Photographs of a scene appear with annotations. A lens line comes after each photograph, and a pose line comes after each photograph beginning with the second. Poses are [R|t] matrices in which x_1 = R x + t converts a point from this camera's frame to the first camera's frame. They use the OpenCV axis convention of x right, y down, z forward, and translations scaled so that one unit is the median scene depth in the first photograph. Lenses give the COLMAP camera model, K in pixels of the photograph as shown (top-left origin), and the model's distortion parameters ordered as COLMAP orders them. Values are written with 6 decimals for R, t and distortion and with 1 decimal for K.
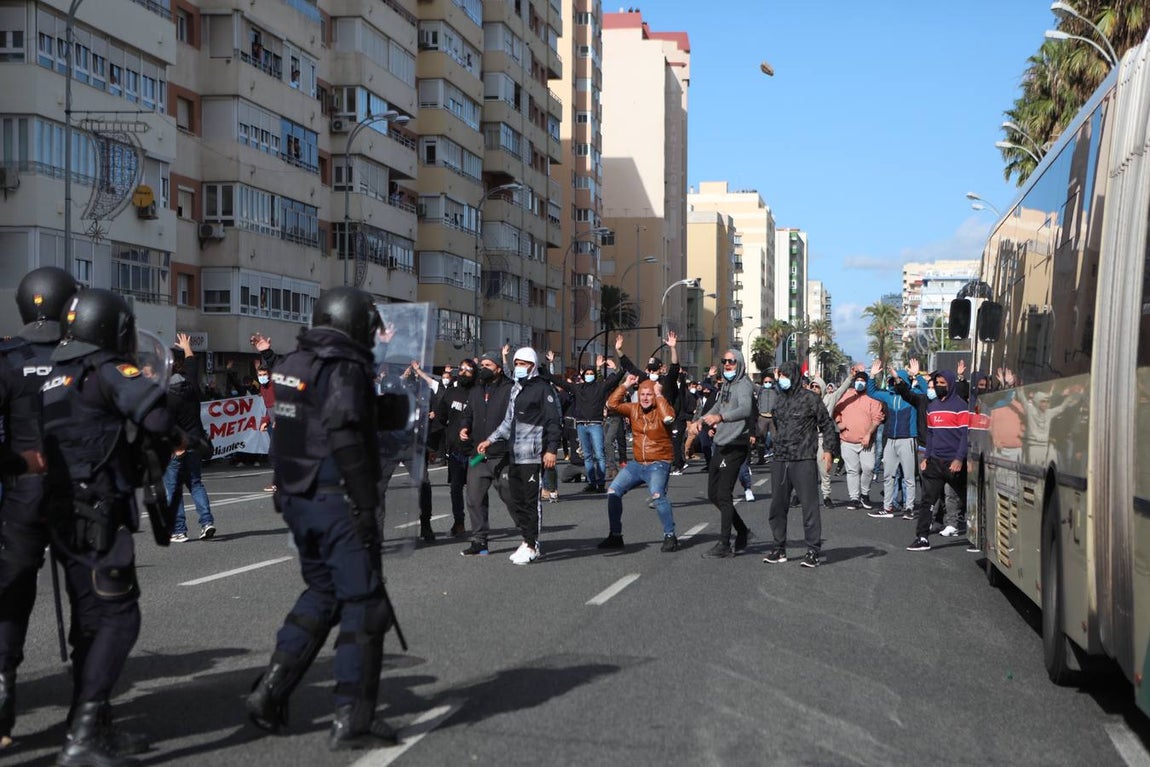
lens RADIAL K [[2157.5, 0, 575.0], [0, 2157.5, 383.5], [0, 0, 1]] dist [0.021793, 0.081475]
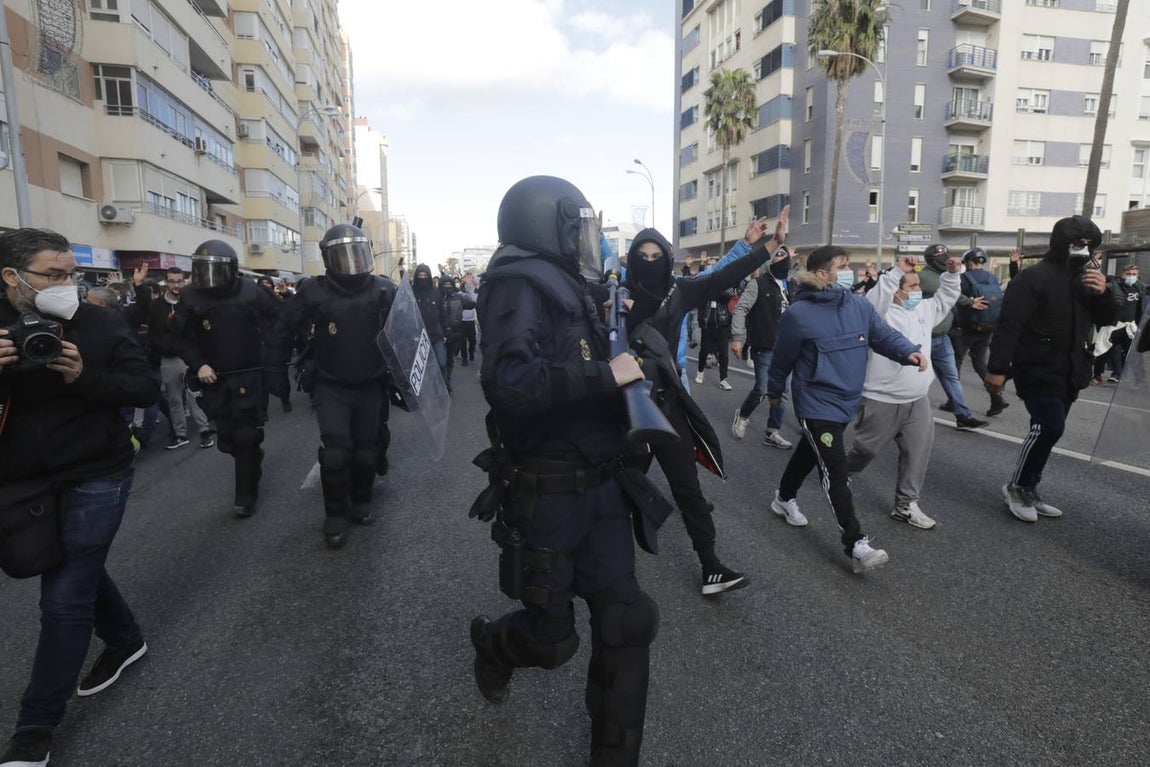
lens RADIAL K [[651.8, 0, 572.7], [0, 651.8, 376.4], [0, 0, 1]] dist [-0.054296, 0.043540]
pose [[0.936950, -0.053369, 0.345363, -0.031837], [0.006037, 0.990594, 0.136699, 0.003703], [-0.349410, -0.125995, 0.928460, 0.601124]]
